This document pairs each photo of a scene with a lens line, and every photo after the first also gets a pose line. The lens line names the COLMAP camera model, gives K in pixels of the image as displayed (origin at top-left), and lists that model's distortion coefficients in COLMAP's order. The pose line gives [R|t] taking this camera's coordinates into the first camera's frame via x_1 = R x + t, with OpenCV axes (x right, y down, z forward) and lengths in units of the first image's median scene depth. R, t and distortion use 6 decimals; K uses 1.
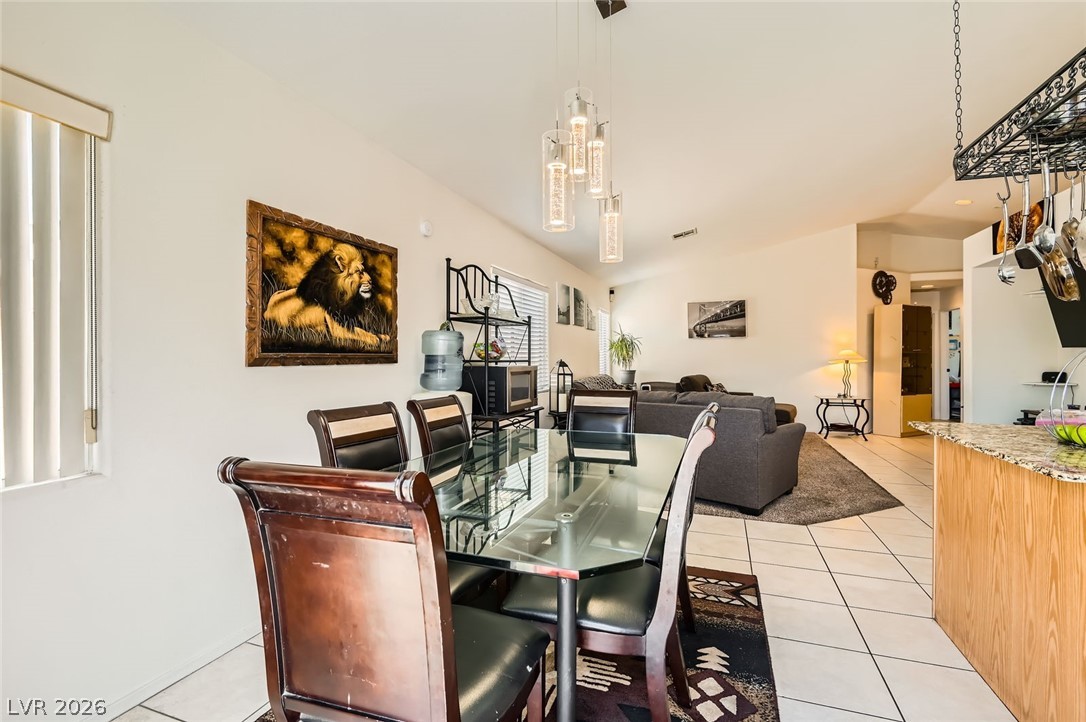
lens RADIAL K [[499.5, 0, 539.2], [0, 499.5, 363.2], [0, 0, 1]] dist [0.000631, 0.000845]
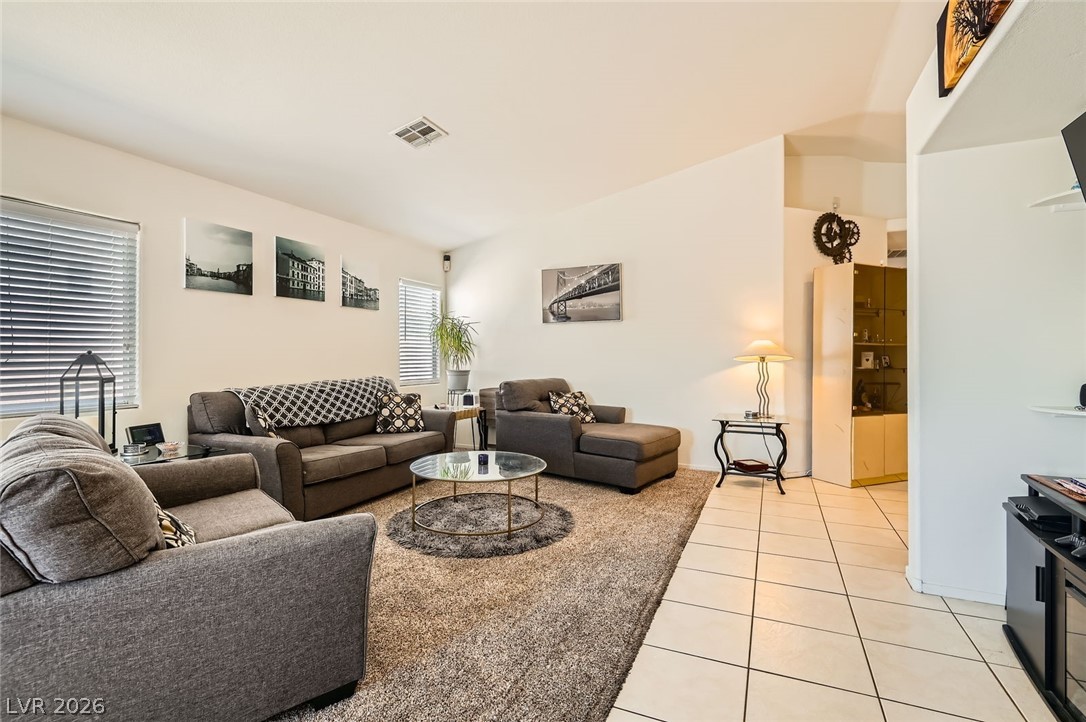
lens RADIAL K [[499.5, 0, 548.7], [0, 499.5, 354.7], [0, 0, 1]] dist [0.000631, 0.000845]
pose [[0.996969, 0.003668, -0.077713, 0.384070], [-0.004107, 0.999977, -0.005489, -0.003791], [0.077691, 0.005791, 0.996961, 0.355146]]
